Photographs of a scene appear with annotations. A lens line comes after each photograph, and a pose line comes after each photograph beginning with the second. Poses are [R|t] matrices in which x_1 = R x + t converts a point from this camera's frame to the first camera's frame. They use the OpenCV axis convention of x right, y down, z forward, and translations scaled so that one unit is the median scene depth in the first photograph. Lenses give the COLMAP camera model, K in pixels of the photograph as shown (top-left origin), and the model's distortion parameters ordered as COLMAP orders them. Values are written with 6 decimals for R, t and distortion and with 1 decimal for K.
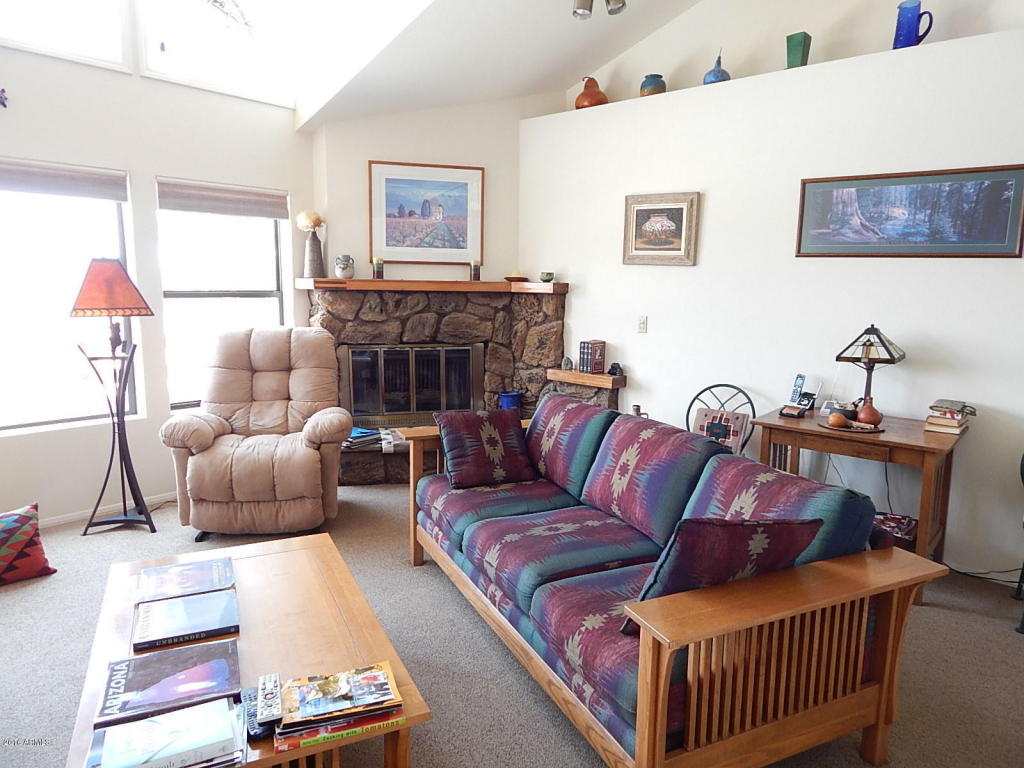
lens RADIAL K [[680.0, 0, 515.9], [0, 680.0, 380.9], [0, 0, 1]] dist [0.015876, -0.015339]
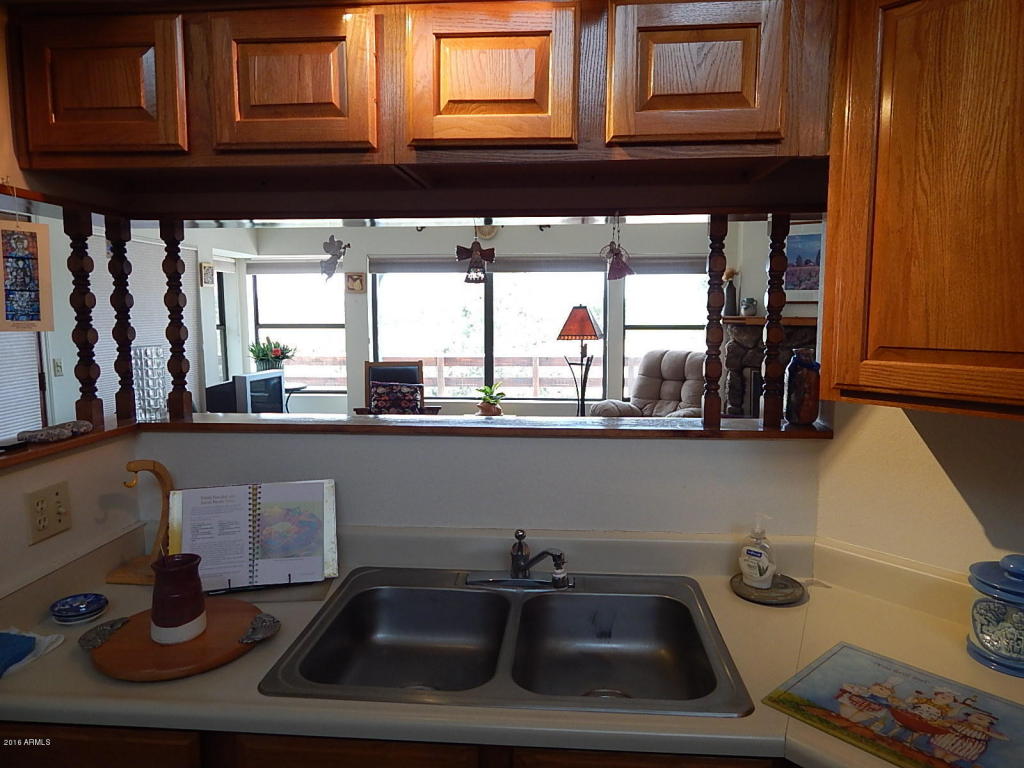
lens RADIAL K [[680.0, 0, 511.9], [0, 680.0, 374.8], [0, 0, 1]] dist [0.015876, -0.015339]
pose [[0.604103, 0.064519, -0.794290, 0.588802], [-0.107829, 0.994169, -0.001256, 0.012870], [0.789578, 0.086406, 0.607537, -0.154972]]
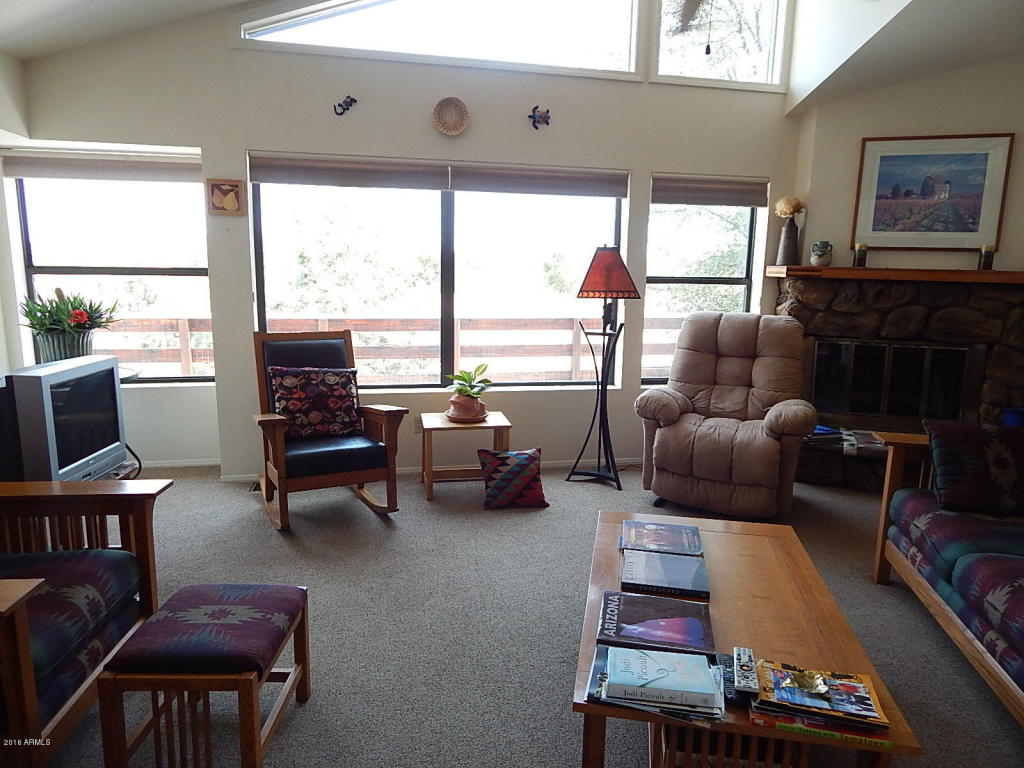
lens RADIAL K [[680.0, 0, 515.1], [0, 680.0, 377.5], [0, 0, 1]] dist [0.015876, -0.015339]
pose [[0.810043, 0.101451, -0.577527, -0.035035], [-0.094776, 0.994621, 0.041786, 0.005239], [0.578660, 0.020888, 0.815301, -0.021189]]
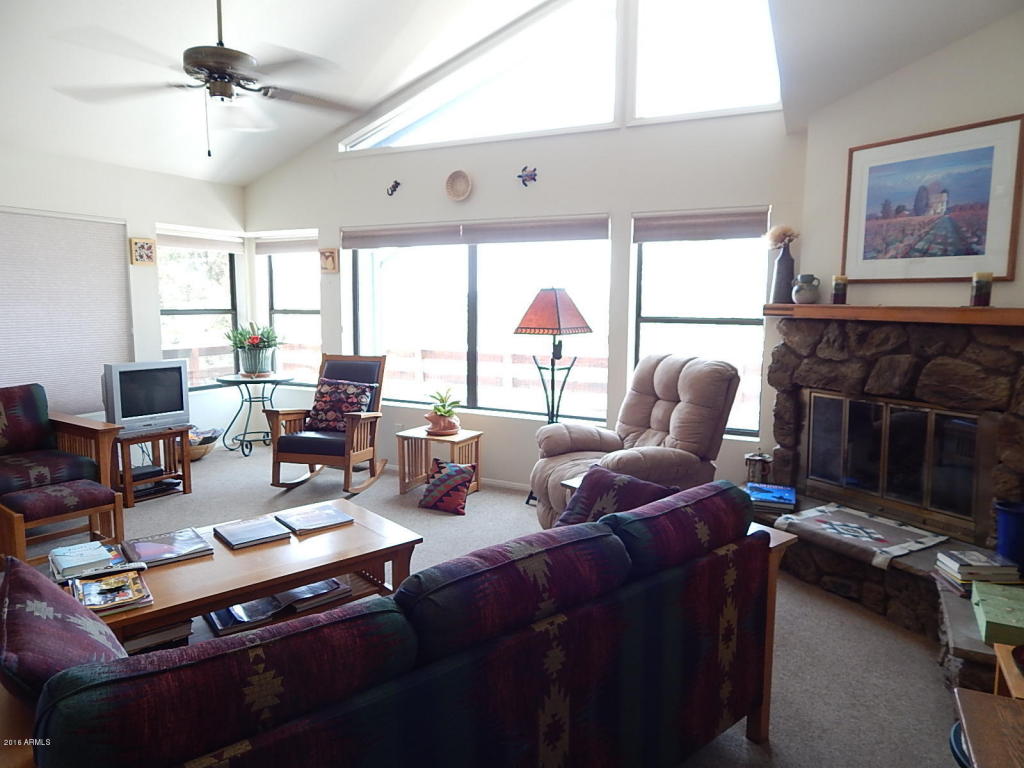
lens RADIAL K [[680.0, 0, 511.7], [0, 680.0, 376.9], [0, 0, 1]] dist [0.015876, -0.015339]
pose [[0.250642, 0.097138, -0.963194, 0.504697], [-0.147063, 0.987226, 0.061293, -0.073723], [0.956844, 0.126288, 0.261726, 0.540602]]
